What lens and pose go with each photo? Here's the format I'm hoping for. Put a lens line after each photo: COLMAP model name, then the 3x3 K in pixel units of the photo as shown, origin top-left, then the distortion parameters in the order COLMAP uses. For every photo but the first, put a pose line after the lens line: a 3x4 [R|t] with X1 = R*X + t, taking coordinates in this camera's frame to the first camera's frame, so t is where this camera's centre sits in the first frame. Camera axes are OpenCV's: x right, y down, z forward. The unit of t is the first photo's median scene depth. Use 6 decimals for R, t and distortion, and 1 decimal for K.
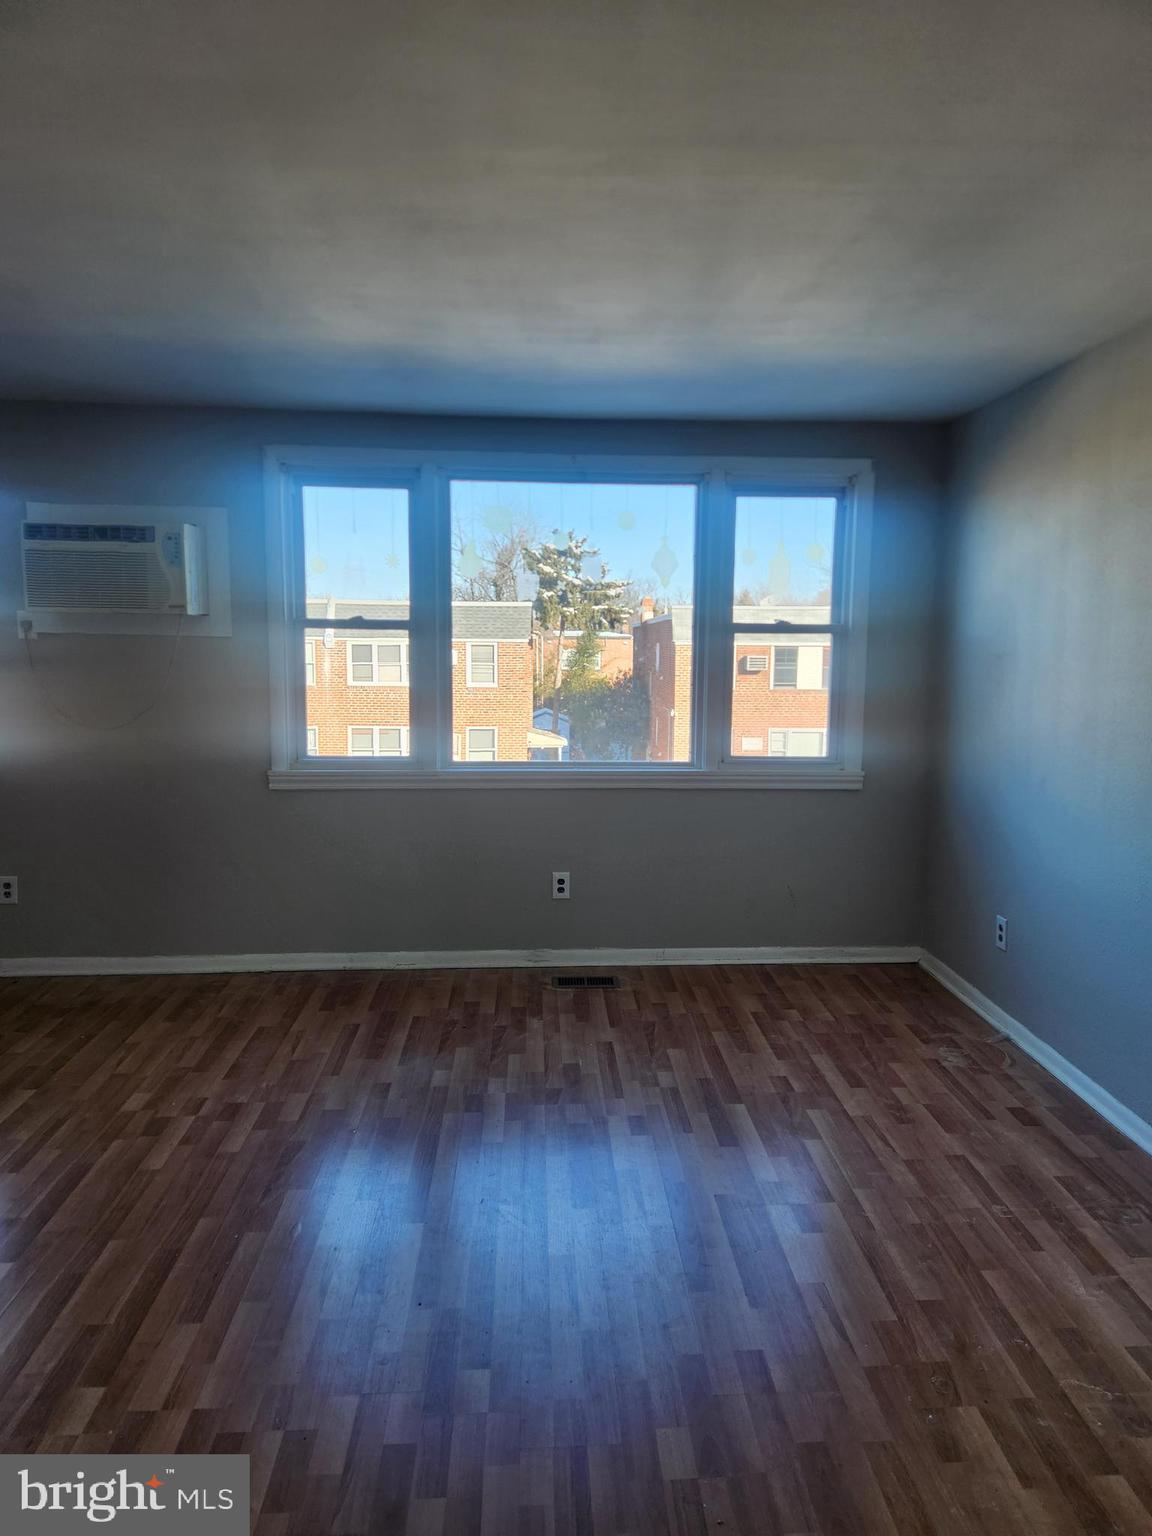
lens RADIAL K [[1028.3, 0, 583.5], [0, 1028.3, 757.1], [0, 0, 1]] dist [-0.009285, -0.009701]
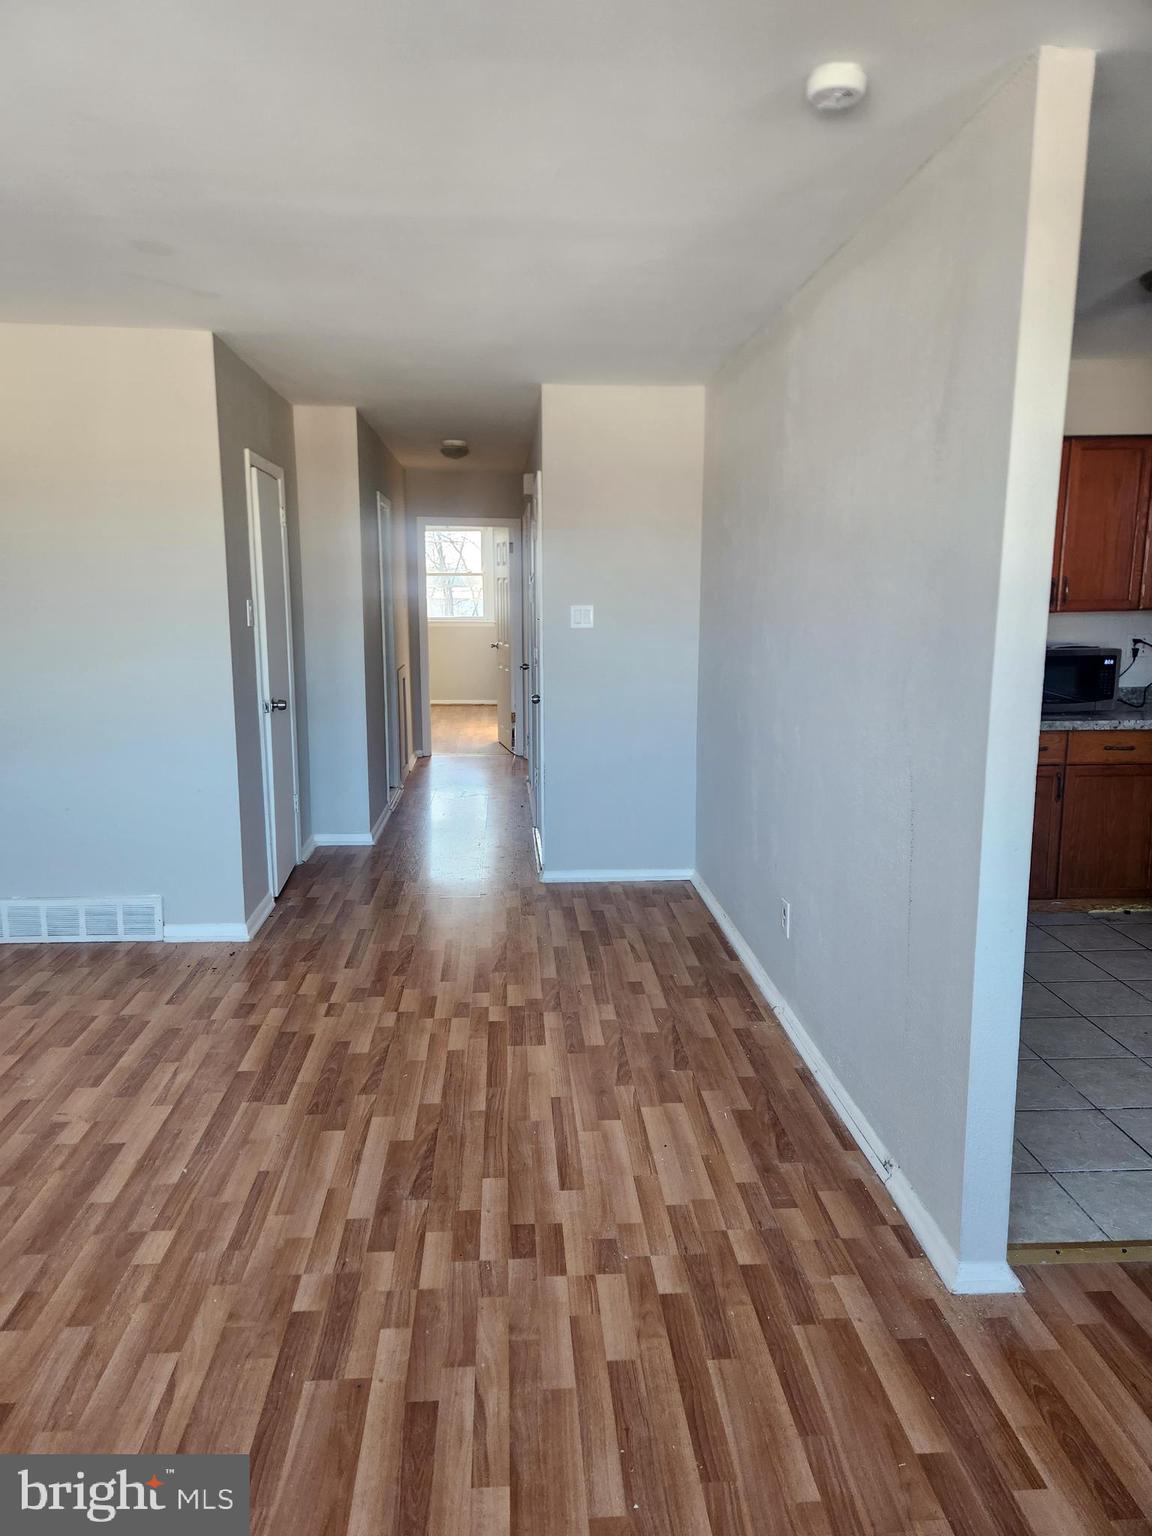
lens RADIAL K [[1028.3, 0, 579.0], [0, 1028.3, 758.9], [0, 0, 1]] dist [-0.009285, -0.009701]
pose [[-0.999547, -0.016299, -0.025285, -0.157545], [-0.022683, 0.960438, 0.277568, -0.097057], [0.019761, 0.278016, -0.960373, 0.846209]]
